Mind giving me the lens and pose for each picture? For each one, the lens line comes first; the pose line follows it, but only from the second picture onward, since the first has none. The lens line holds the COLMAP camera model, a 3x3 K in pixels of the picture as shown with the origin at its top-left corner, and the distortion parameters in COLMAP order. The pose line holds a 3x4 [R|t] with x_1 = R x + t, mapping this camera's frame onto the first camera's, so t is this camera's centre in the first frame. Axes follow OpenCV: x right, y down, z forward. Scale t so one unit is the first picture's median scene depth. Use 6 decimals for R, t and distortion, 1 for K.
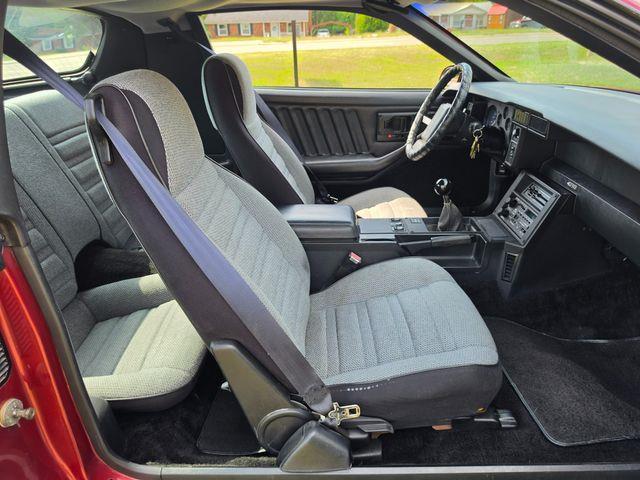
lens RADIAL K [[441.8, 0, 331.8], [0, 441.8, 240.2], [0, 0, 1]] dist [-0.005892, -0.005610]
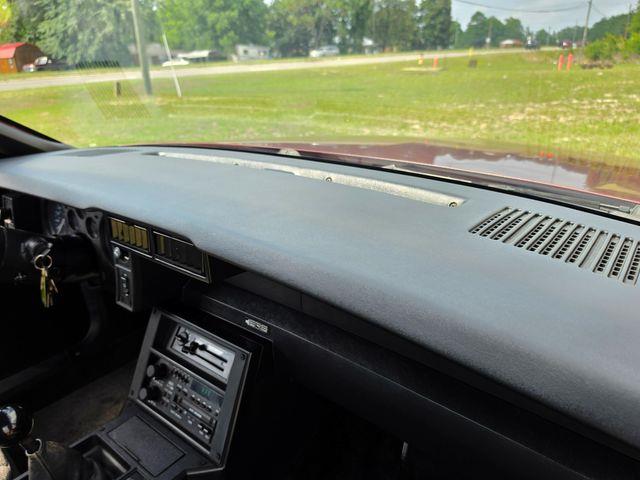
lens RADIAL K [[460.8, 0, 320.0], [0, 460.8, 240.0], [0, 0, 1]] dist [-0.036806, -0.000999]
pose [[0.620810, -0.268945, 0.736385, 0.163011], [0.336965, 0.939660, 0.059108, -0.206578], [-0.707848, 0.211441, 0.673976, 0.451642]]
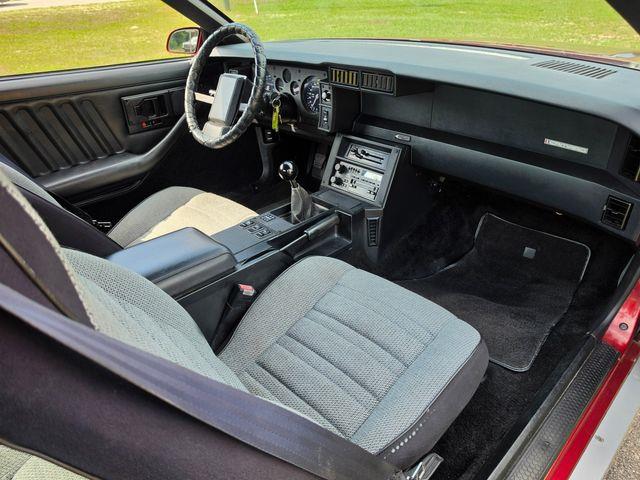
lens RADIAL K [[441.8, 0, 331.8], [0, 441.8, 240.2], [0, 0, 1]] dist [-0.005892, -0.005610]
pose [[0.716696, -0.349203, 0.603659, -0.249085], [0.301213, 0.935702, 0.183665, -0.122986], [-0.628981, 0.050198, 0.775798, 0.272732]]
